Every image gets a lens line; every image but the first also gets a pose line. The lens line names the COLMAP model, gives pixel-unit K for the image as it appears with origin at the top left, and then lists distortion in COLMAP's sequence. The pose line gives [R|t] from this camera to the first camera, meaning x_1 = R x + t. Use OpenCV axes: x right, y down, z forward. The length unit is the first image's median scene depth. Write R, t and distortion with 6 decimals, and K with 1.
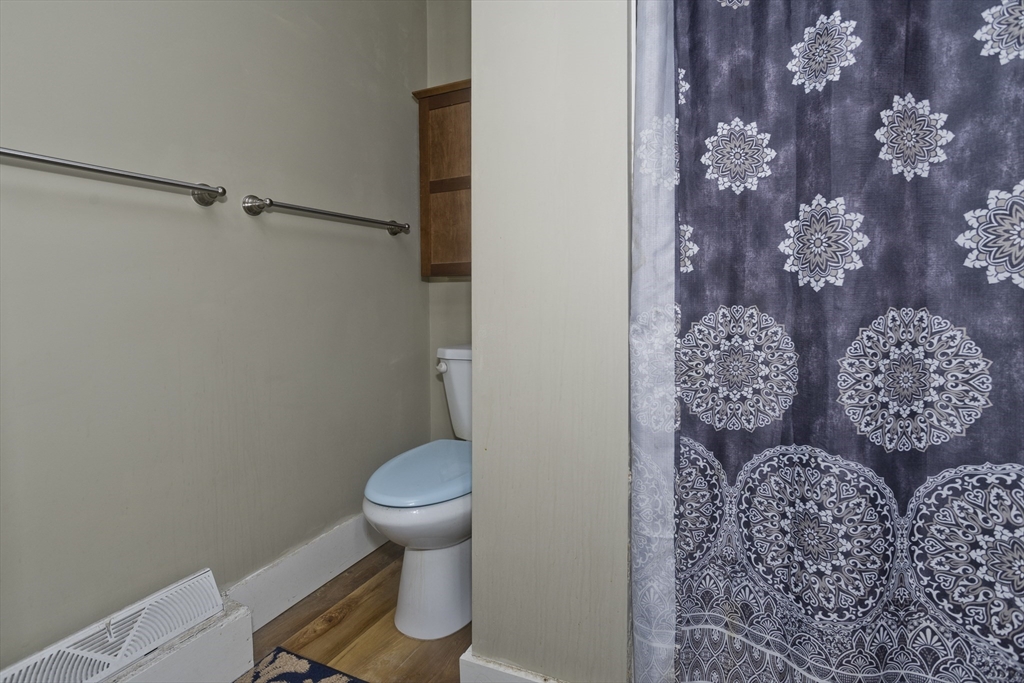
lens RADIAL K [[524.7, 0, 515.9], [0, 524.7, 330.7], [0, 0, 1]] dist [-0.048038, 0.029034]
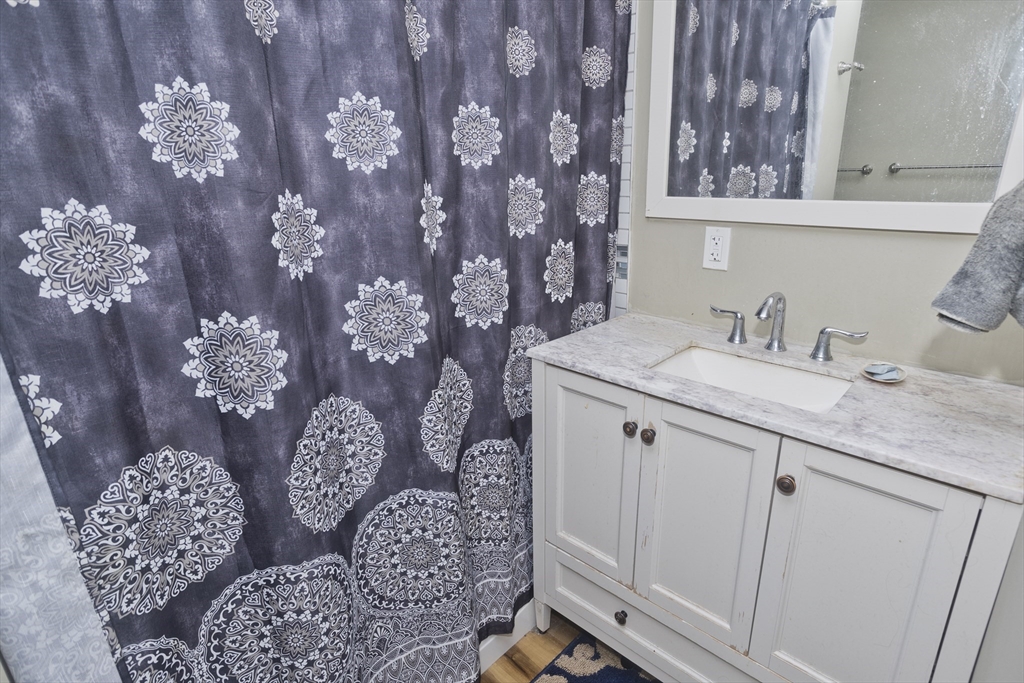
lens RADIAL K [[524.7, 0, 515.9], [0, 524.7, 330.7], [0, 0, 1]] dist [-0.048038, 0.029034]
pose [[0.285558, -0.289383, 0.913627, -0.052926], [0.060134, 0.956854, 0.284280, -0.443210], [-0.956473, -0.026238, 0.290639, 0.307975]]
